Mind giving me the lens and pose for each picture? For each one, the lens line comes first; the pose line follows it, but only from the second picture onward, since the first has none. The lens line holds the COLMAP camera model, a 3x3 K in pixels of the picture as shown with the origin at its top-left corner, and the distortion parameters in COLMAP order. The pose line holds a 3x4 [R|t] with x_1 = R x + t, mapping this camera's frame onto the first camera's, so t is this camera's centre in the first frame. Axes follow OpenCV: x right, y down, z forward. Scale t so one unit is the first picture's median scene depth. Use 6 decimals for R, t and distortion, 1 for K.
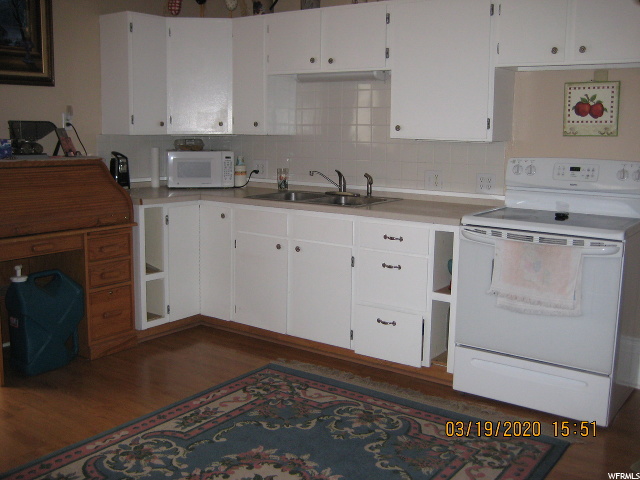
lens RADIAL K [[670.4, 0, 320.0], [0, 670.4, 240.0], [0, 0, 1]] dist [-0.157393, 0.218159]
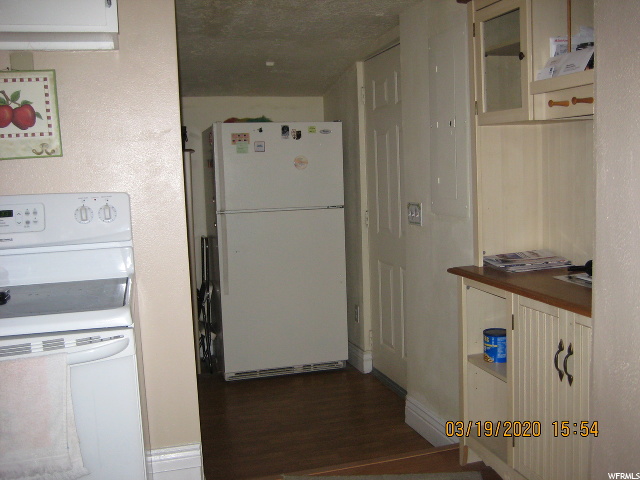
lens RADIAL K [[670.4, 0, 320.0], [0, 670.4, 240.0], [0, 0, 1]] dist [-0.157393, 0.218159]
pose [[0.617129, -0.124173, 0.777003, 0.101527], [0.175182, 0.984368, 0.018175, -0.045590], [-0.767114, 0.124900, 0.629235, 0.413397]]
